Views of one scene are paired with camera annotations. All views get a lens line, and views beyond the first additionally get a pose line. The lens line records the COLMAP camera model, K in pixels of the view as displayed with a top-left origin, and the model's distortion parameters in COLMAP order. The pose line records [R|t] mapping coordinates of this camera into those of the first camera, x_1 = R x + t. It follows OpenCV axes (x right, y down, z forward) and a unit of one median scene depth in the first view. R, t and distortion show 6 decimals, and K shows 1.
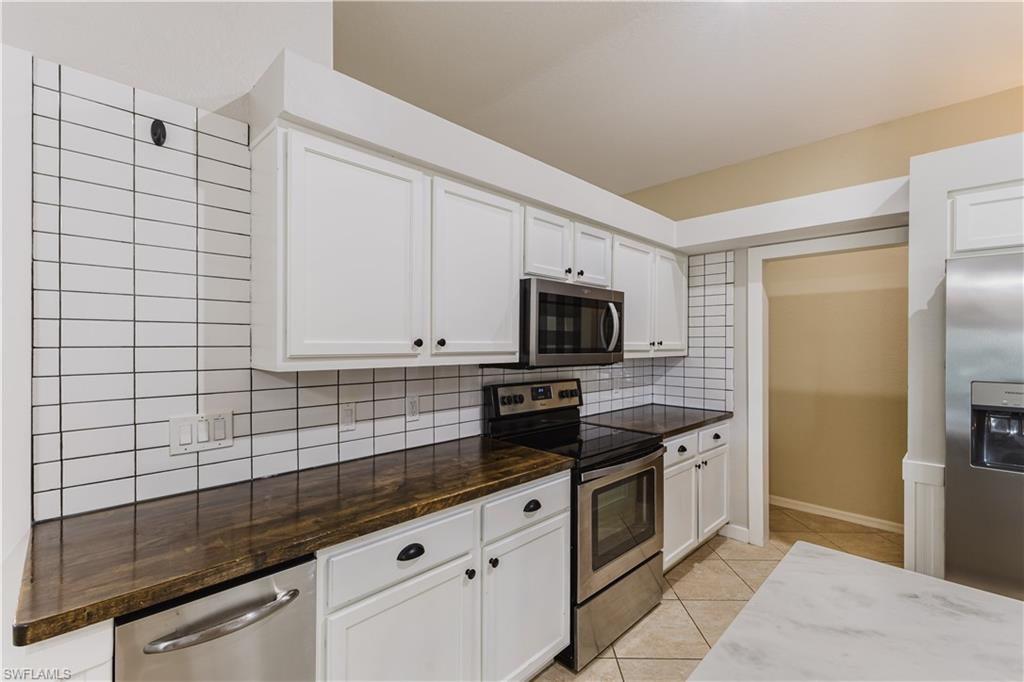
lens RADIAL K [[441.3, 0, 515.4], [0, 441.3, 343.0], [0, 0, 1]] dist [0.017334, -0.000034]
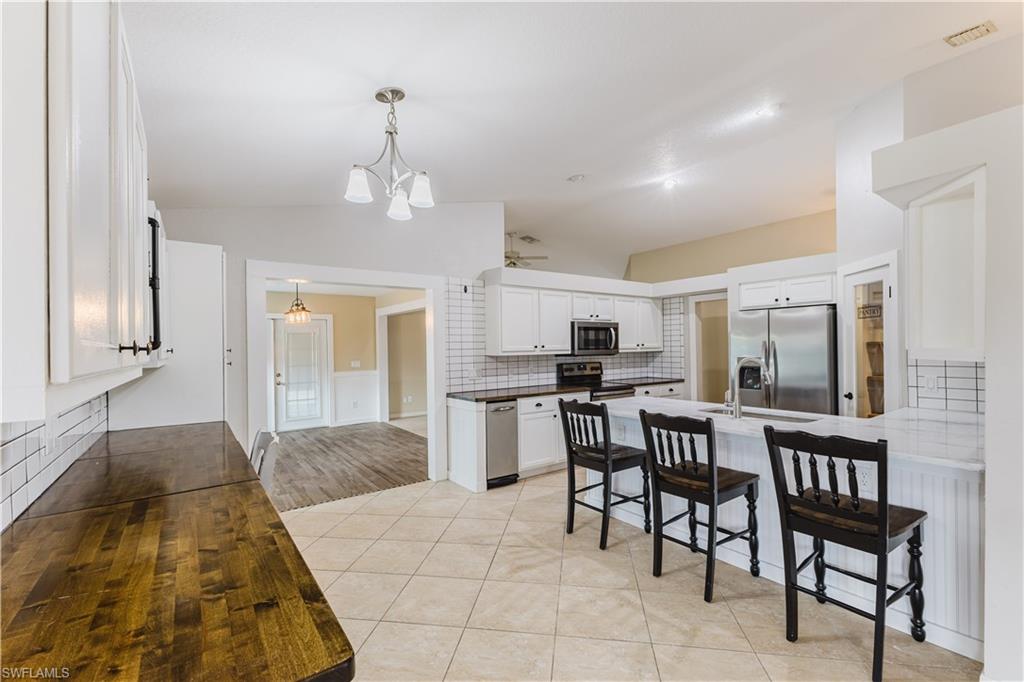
lens RADIAL K [[441.3, 0, 515.4], [0, 441.3, 343.0], [0, 0, 1]] dist [0.017334, -0.000034]
pose [[0.987847, -0.018822, -0.154288, 0.078736], [0.017859, 0.999811, -0.007622, -0.003984], [0.154402, 0.004774, 0.987997, -1.451350]]
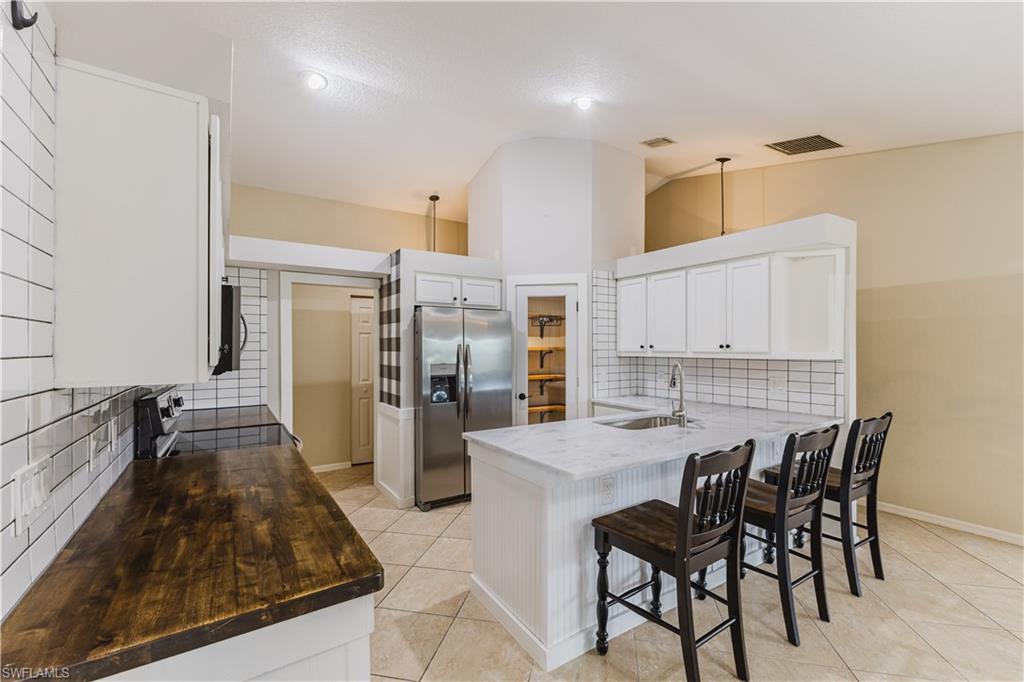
lens RADIAL K [[441.3, 0, 515.4], [0, 441.3, 343.0], [0, 0, 1]] dist [0.017334, -0.000034]
pose [[0.204652, 0.004605, 0.978824, -0.759318], [0.001458, 0.999986, -0.005010, -0.004738], [-0.978834, 0.002452, 0.204643, 0.129200]]
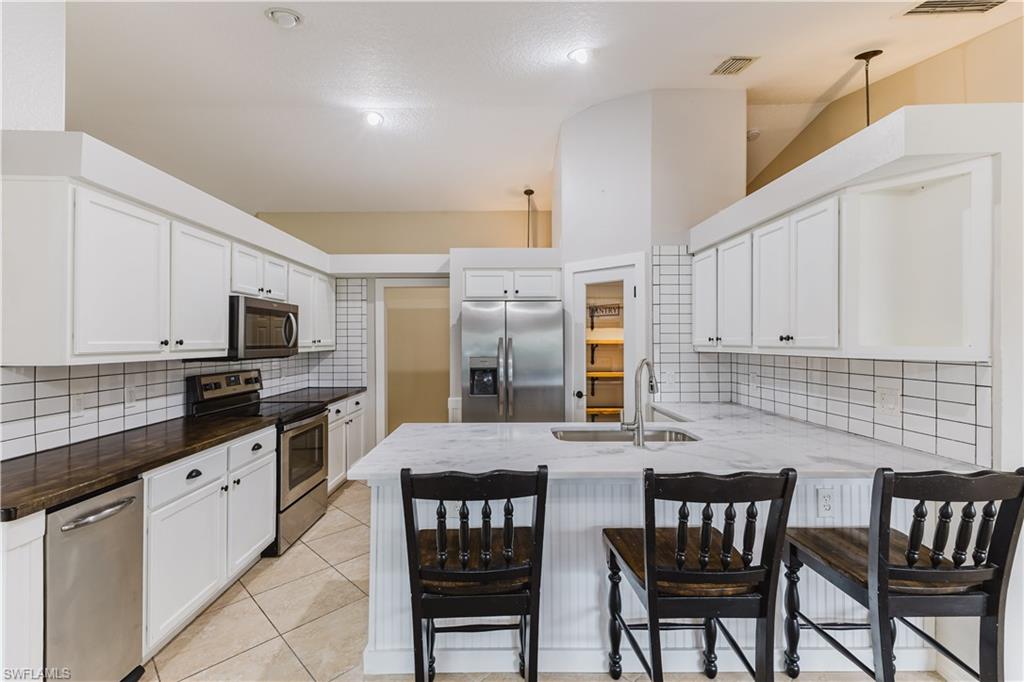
lens RADIAL K [[438.5, 0, 502.0], [0, 438.5, 335.2], [0, 0, 1]] dist [0.001344, 0.000021]
pose [[0.706486, 0.001096, 0.707726, -0.320290], [0.006980, 0.999939, -0.008516, -0.003276], [-0.707692, 0.010957, 0.706436, -0.506900]]
